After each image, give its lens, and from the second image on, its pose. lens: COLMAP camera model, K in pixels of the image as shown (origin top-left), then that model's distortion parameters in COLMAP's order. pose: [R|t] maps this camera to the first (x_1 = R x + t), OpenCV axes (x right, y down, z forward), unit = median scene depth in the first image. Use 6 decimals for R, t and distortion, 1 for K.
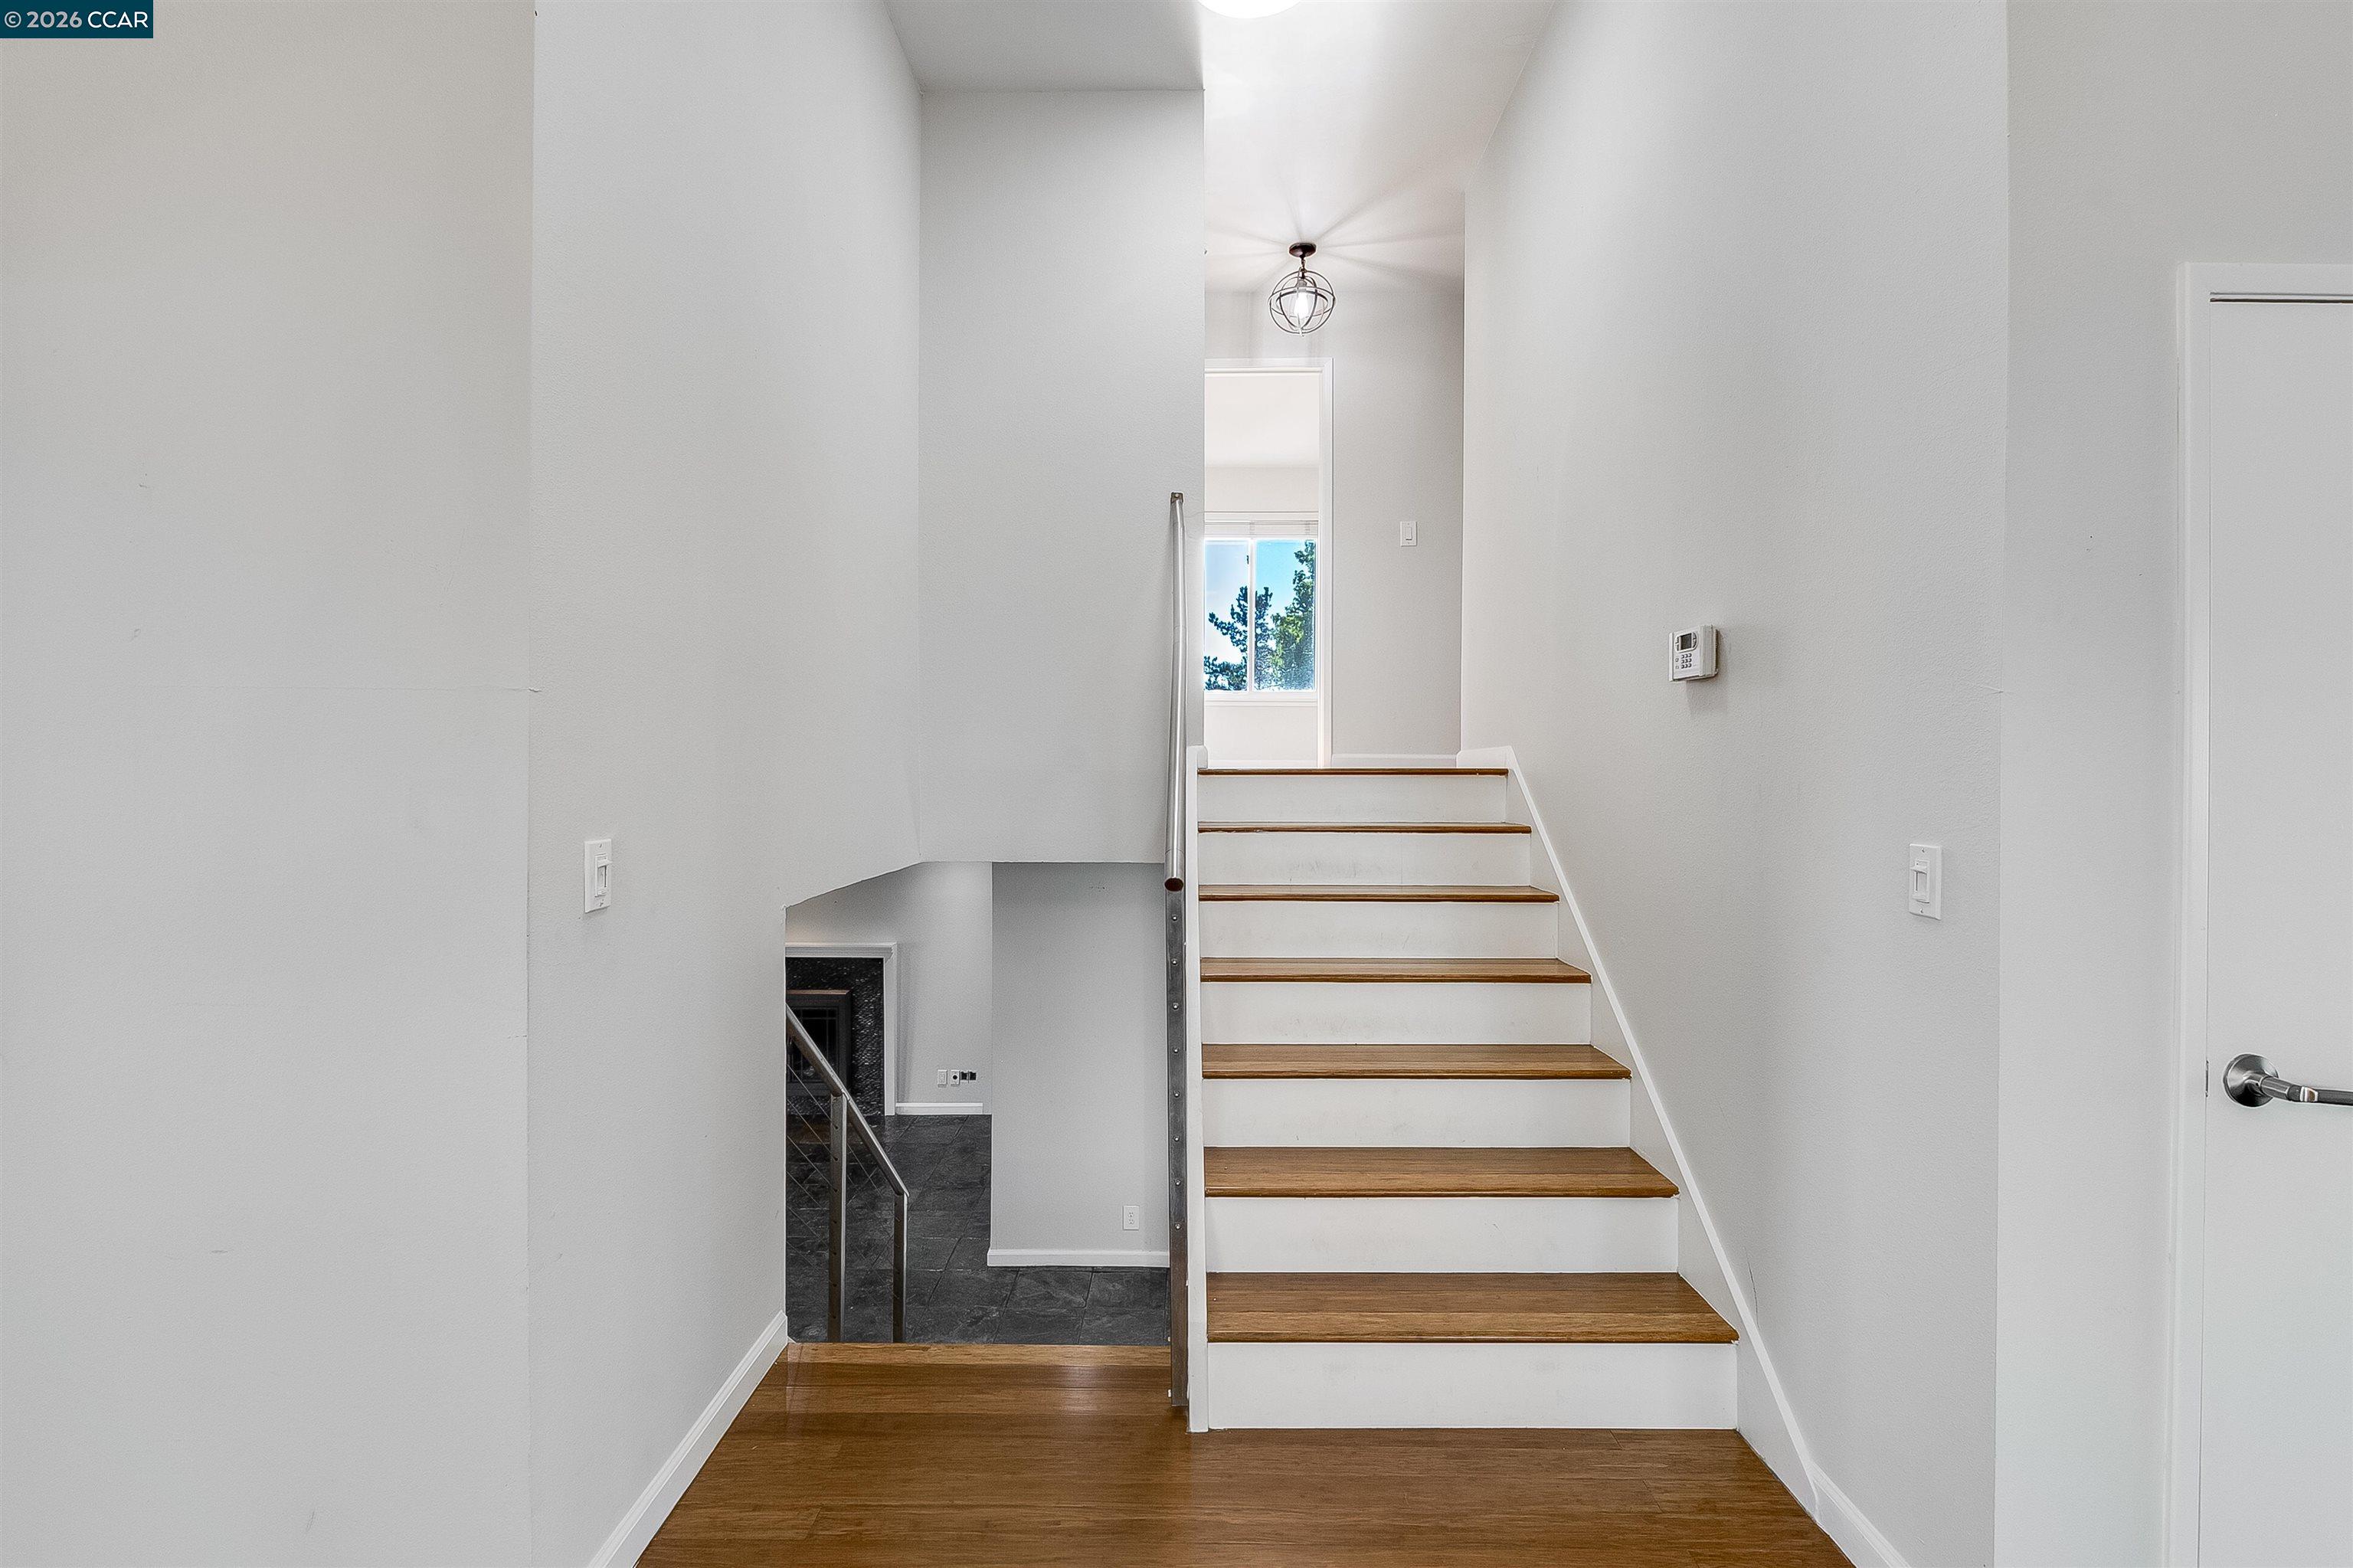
lens RADIAL K [[1093.7, 0, 1173.1], [0, 1093.7, 781.7], [0, 0, 1]] dist [-0.009590, -0.000768]
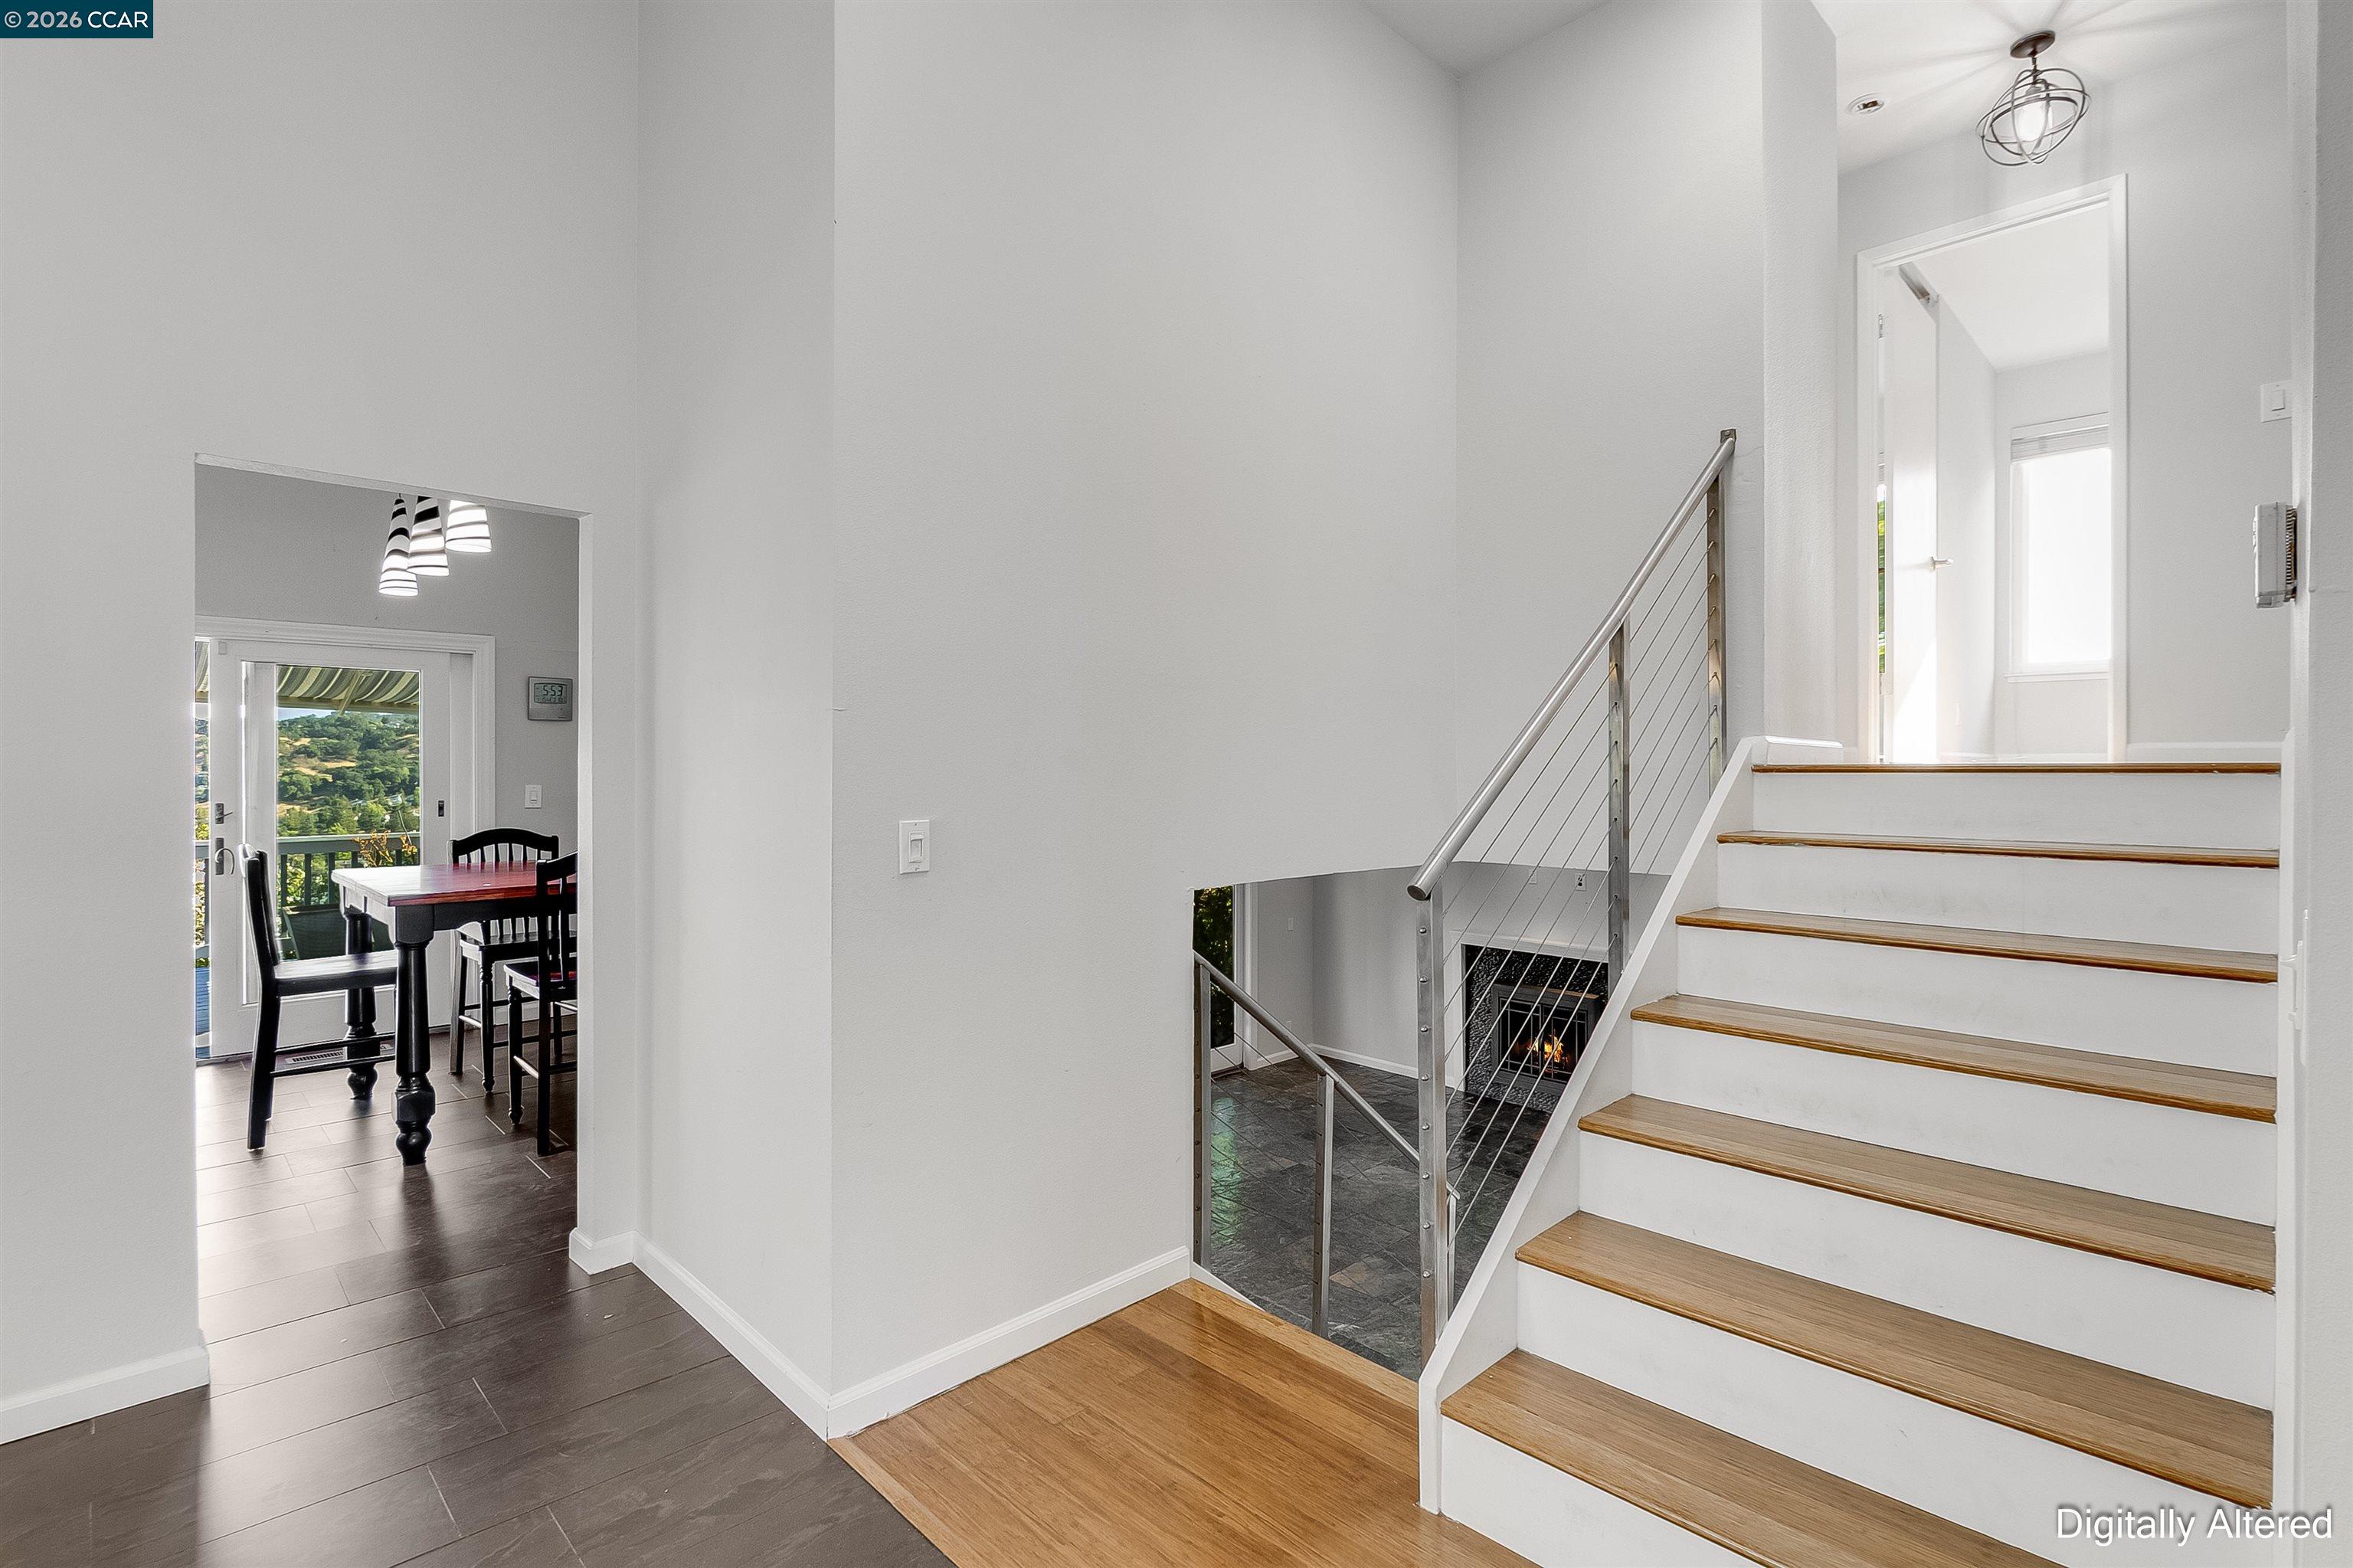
lens RADIAL K [[1093.7, 0, 1187.9], [0, 1093.7, 777.9], [0, 0, 1]] dist [-0.009590, -0.000768]
pose [[0.715268, 0.006136, -0.698823, 0.400882], [-0.006511, 0.999977, 0.002117, -0.001407], [0.698820, 0.003036, 0.715292, 0.180513]]
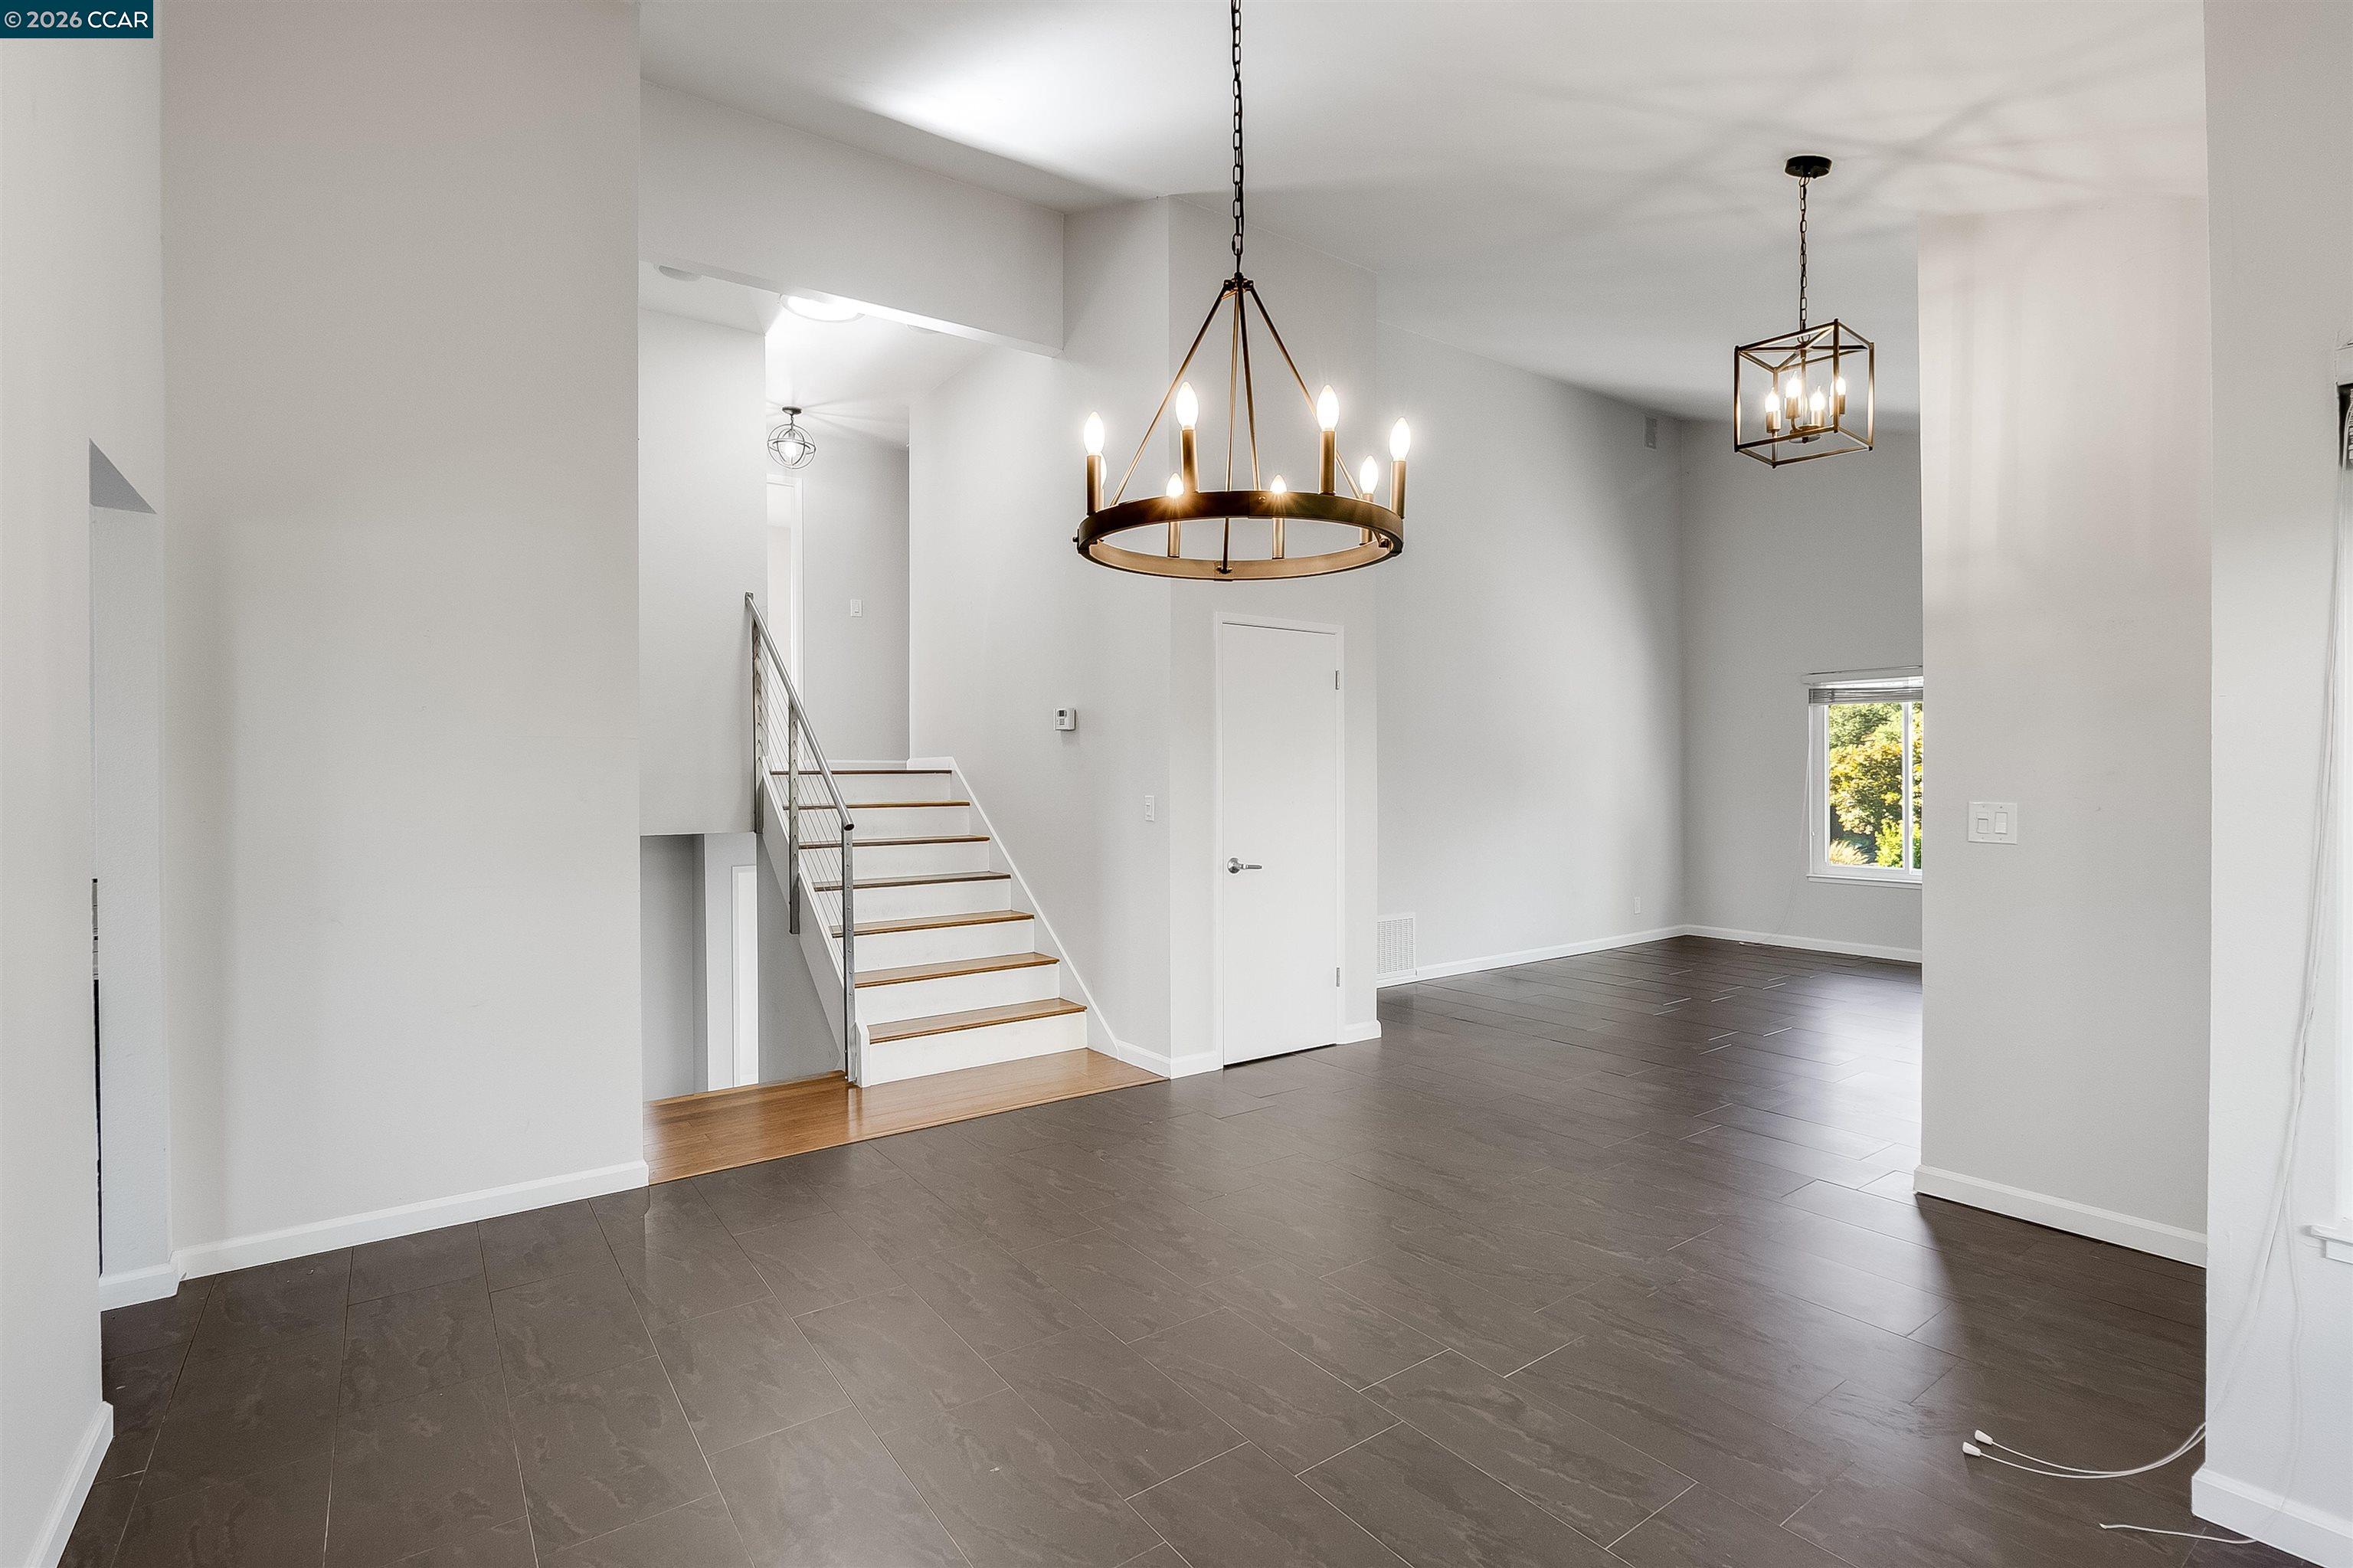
lens RADIAL K [[1093.7, 0, 1179.1], [0, 1093.7, 779.8], [0, 0, 1]] dist [-0.009590, -0.000768]
pose [[0.809643, -0.008086, 0.586867, -0.573684], [0.008979, 0.999959, 0.001390, 0.006659], [-0.586854, 0.004144, 0.809682, -0.844112]]
